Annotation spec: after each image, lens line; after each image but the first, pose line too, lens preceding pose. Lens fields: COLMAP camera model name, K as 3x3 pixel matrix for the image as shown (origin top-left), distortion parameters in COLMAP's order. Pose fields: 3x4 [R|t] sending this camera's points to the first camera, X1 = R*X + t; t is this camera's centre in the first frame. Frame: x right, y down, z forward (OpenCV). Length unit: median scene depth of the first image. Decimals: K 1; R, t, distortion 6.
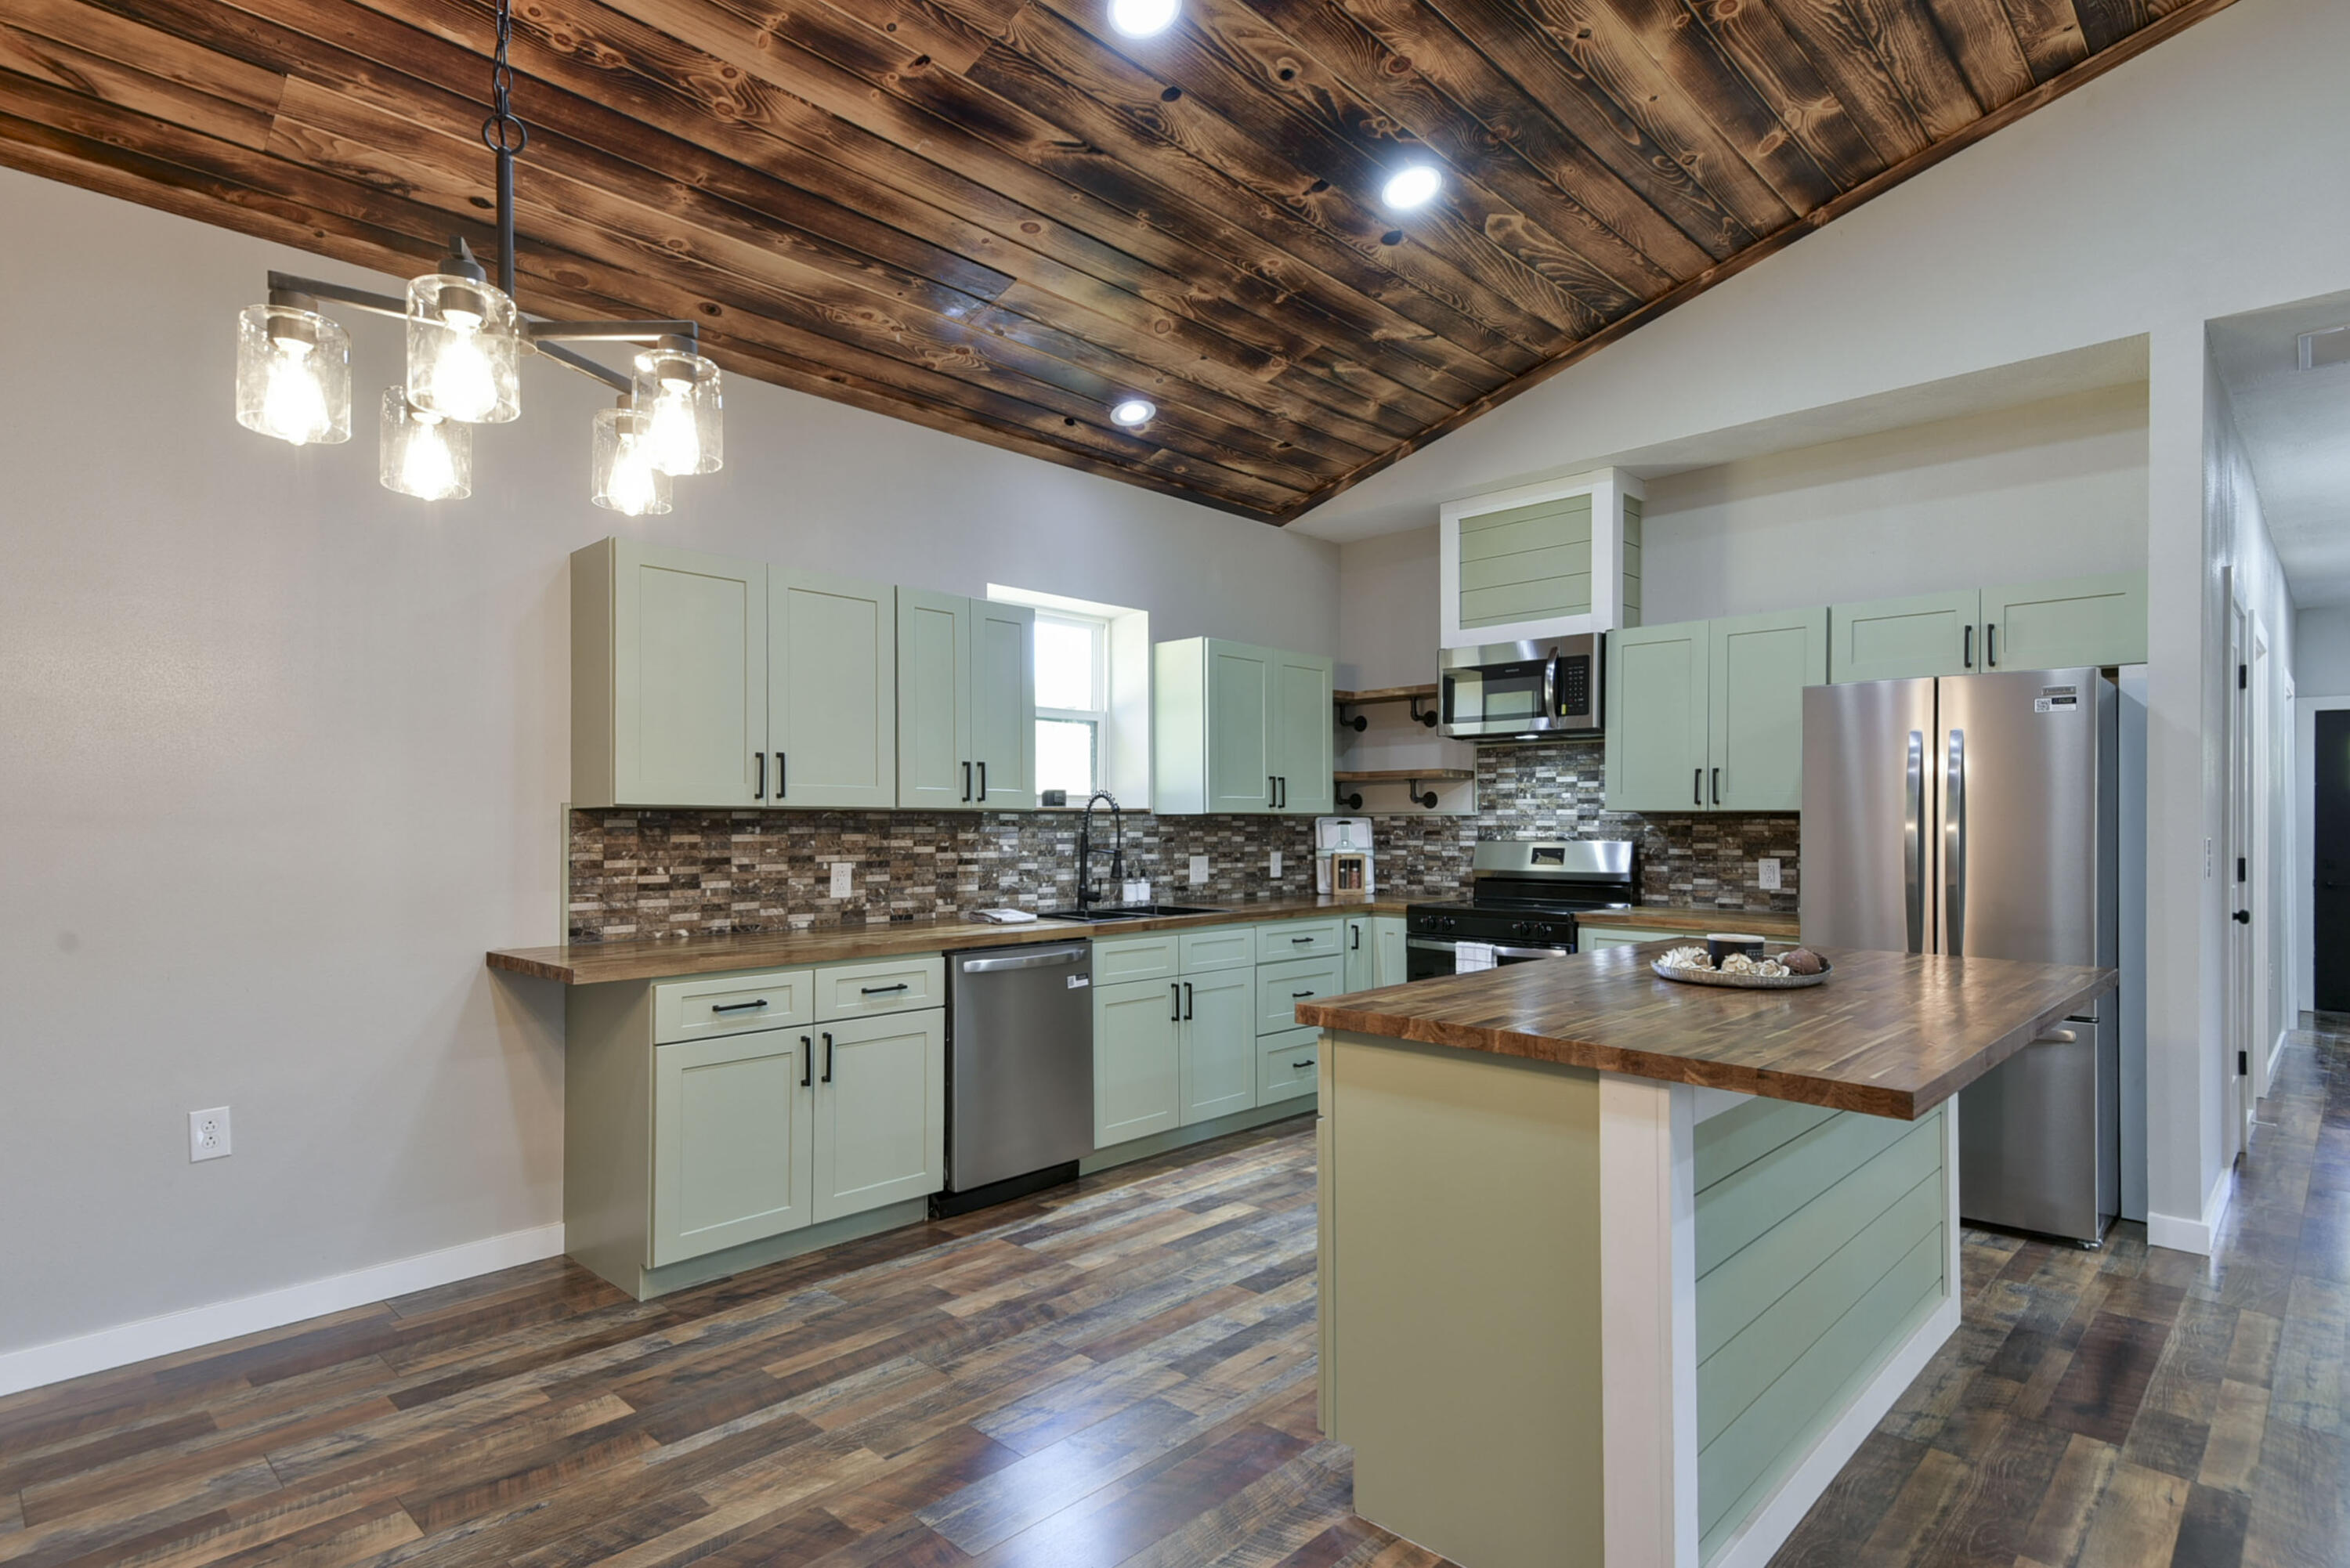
lens RADIAL K [[1210.8, 0, 1166.9], [0, 1210.8, 800.6], [0, 0, 1]] dist [0.037938, -0.001003]
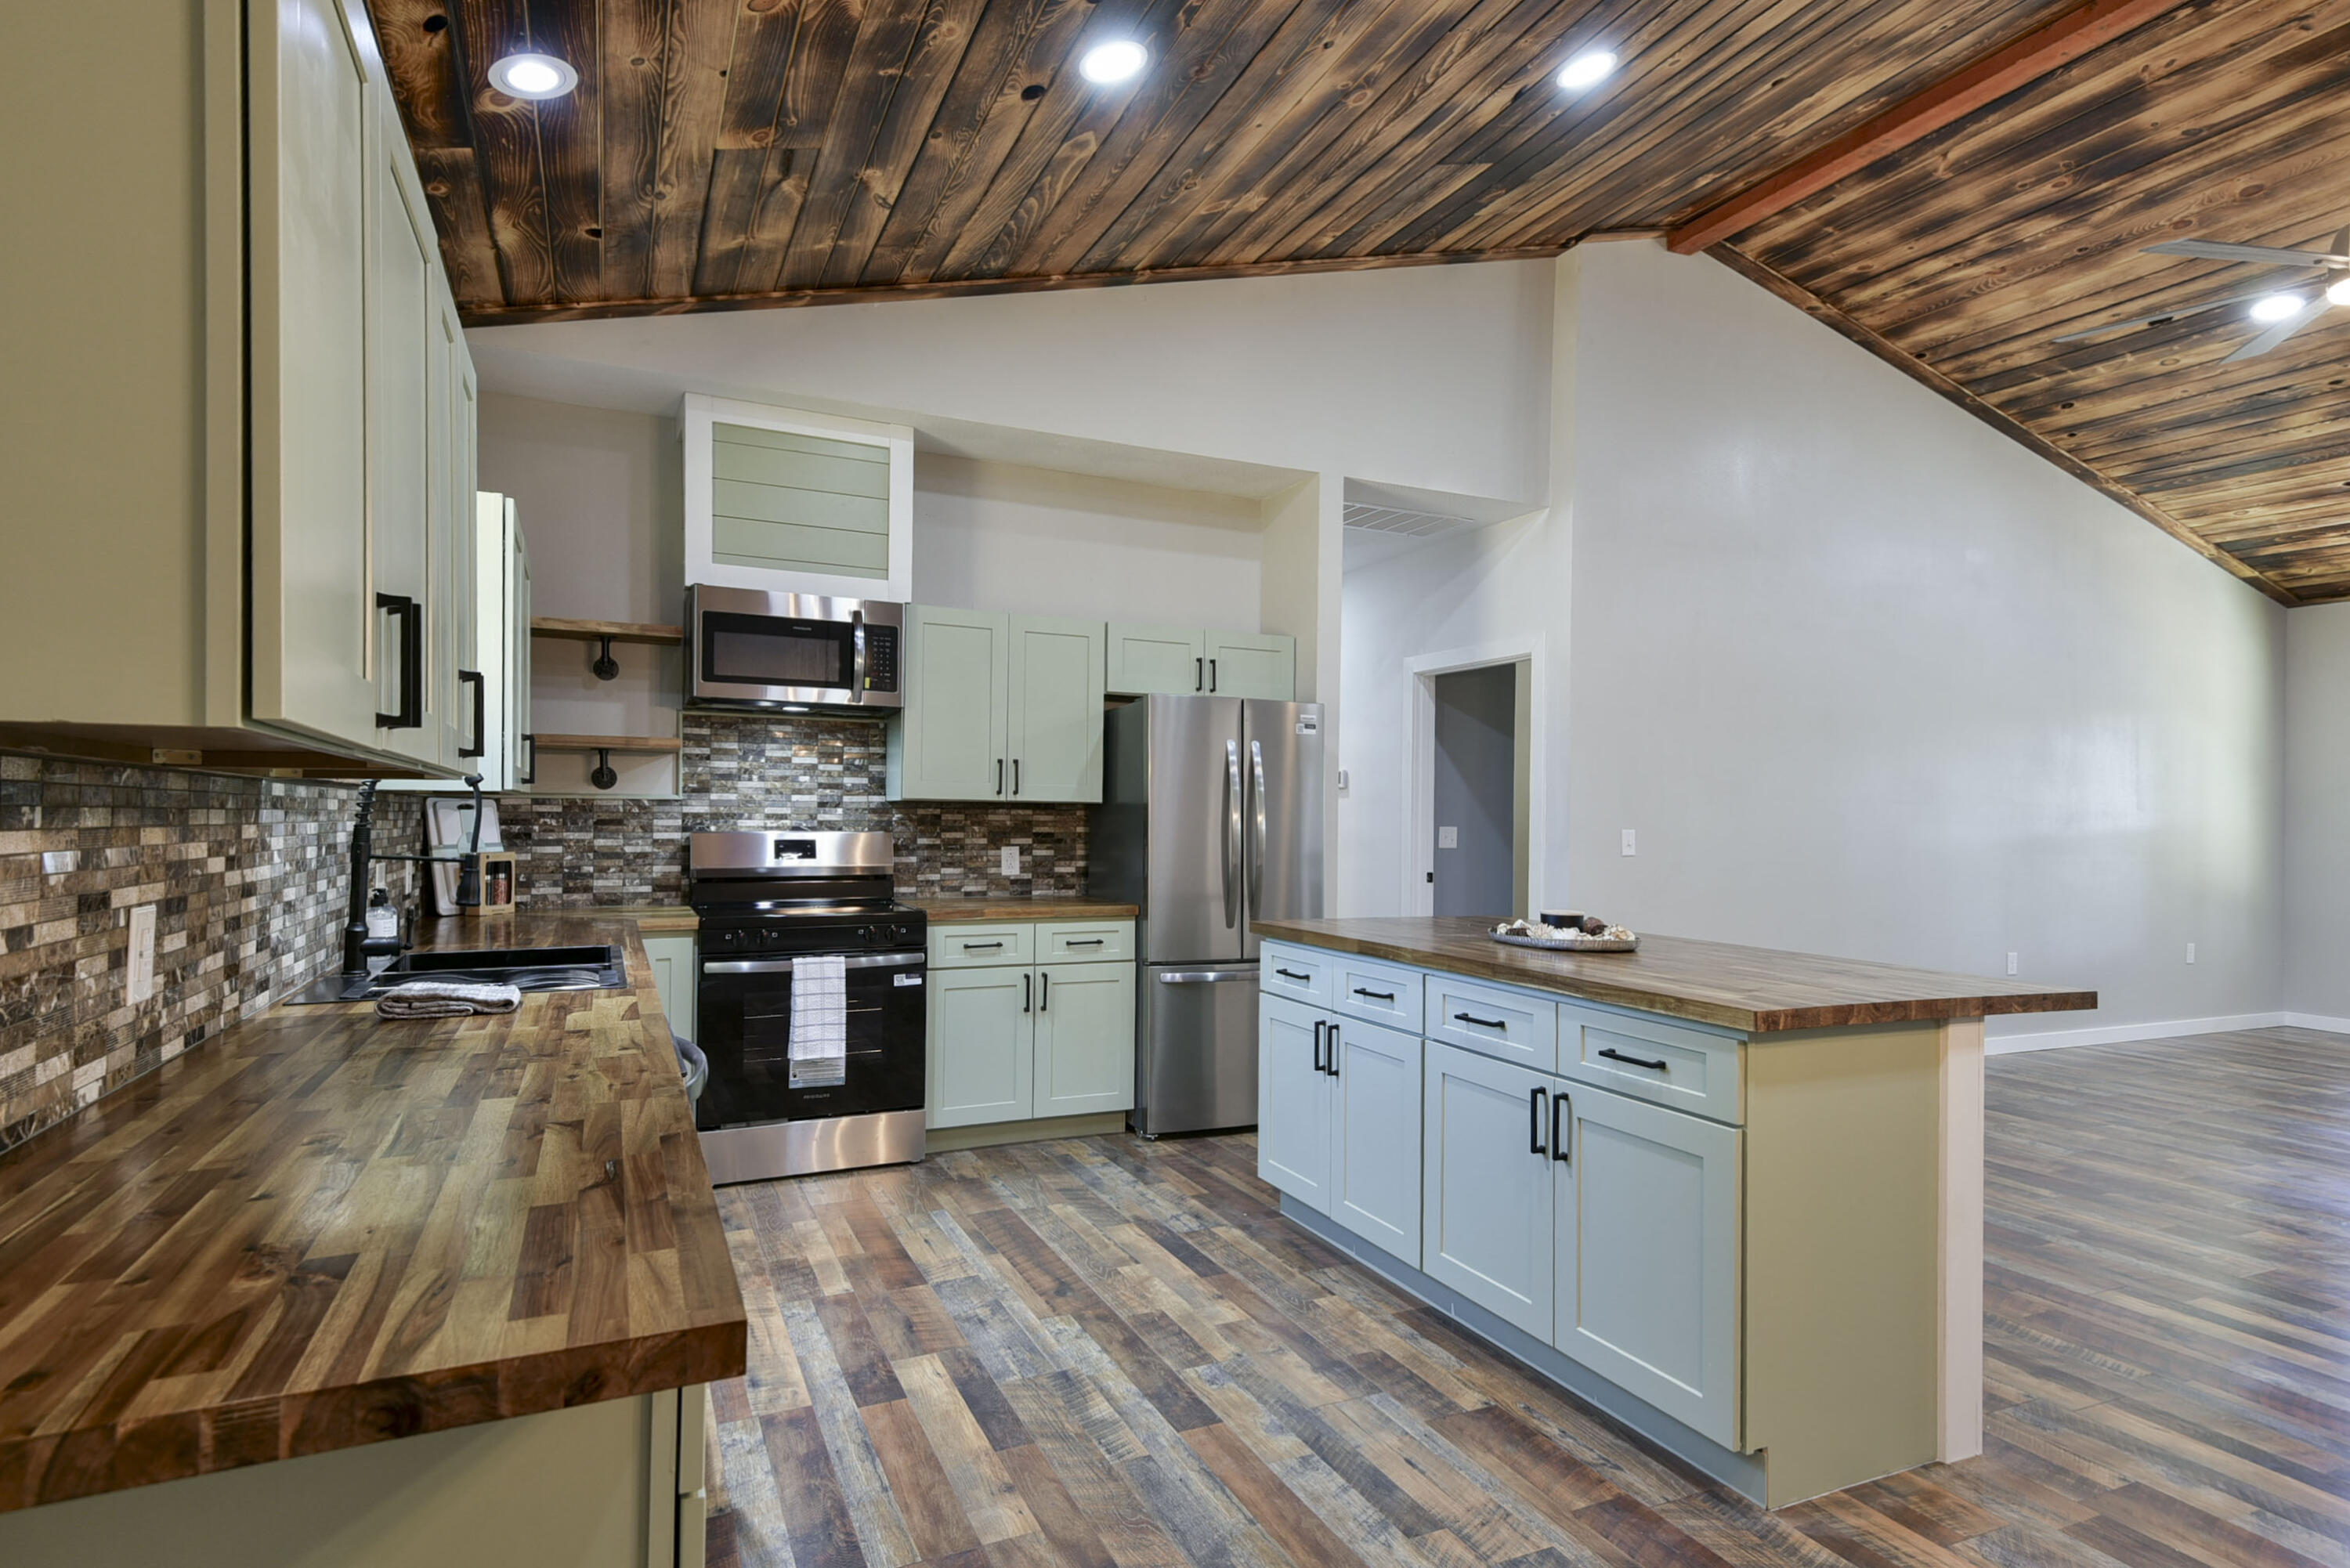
lens RADIAL K [[1210.8, 0, 1167.4], [0, 1210.8, 798.6], [0, 0, 1]] dist [0.037938, -0.001003]
pose [[0.359443, 0.016966, 0.933013, -0.416312], [-0.027168, 0.999601, -0.007710, 0.010077], [-0.932771, -0.022576, 0.359761, 0.475535]]
